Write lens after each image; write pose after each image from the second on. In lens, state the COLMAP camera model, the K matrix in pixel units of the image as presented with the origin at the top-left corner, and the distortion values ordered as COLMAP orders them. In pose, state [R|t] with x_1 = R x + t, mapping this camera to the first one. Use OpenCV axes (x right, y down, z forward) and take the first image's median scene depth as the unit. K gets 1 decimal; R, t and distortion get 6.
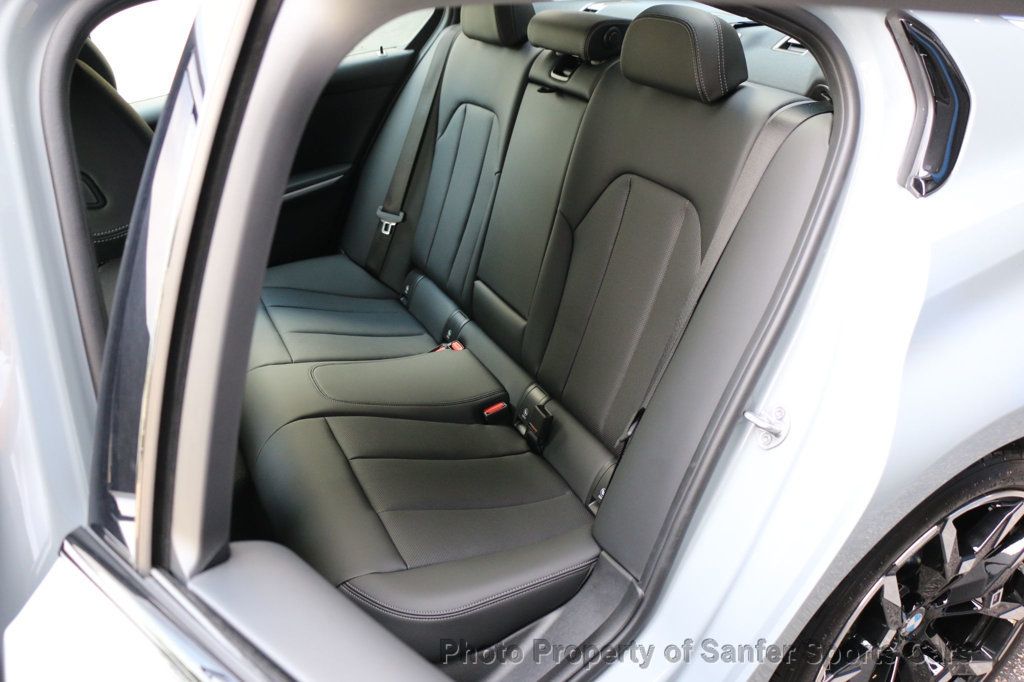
lens RADIAL K [[831.9, 0, 512.0], [0, 831.9, 341.0], [0, 0, 1]] dist [-0.189021, 0.166219]
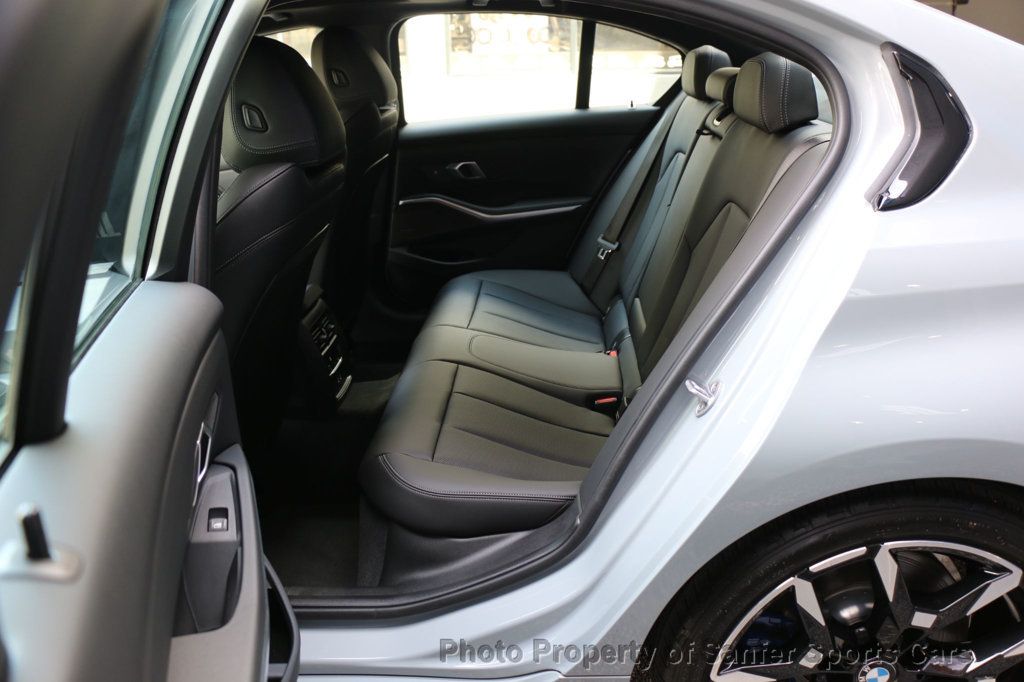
lens RADIAL K [[831.9, 0, 512.0], [0, 831.9, 341.0], [0, 0, 1]] dist [-0.189021, 0.166219]
pose [[0.869926, 0.201229, -0.450262, 0.290738], [-0.253931, 0.965412, -0.059147, 0.082831], [0.422786, 0.165789, 0.890935, -0.058420]]
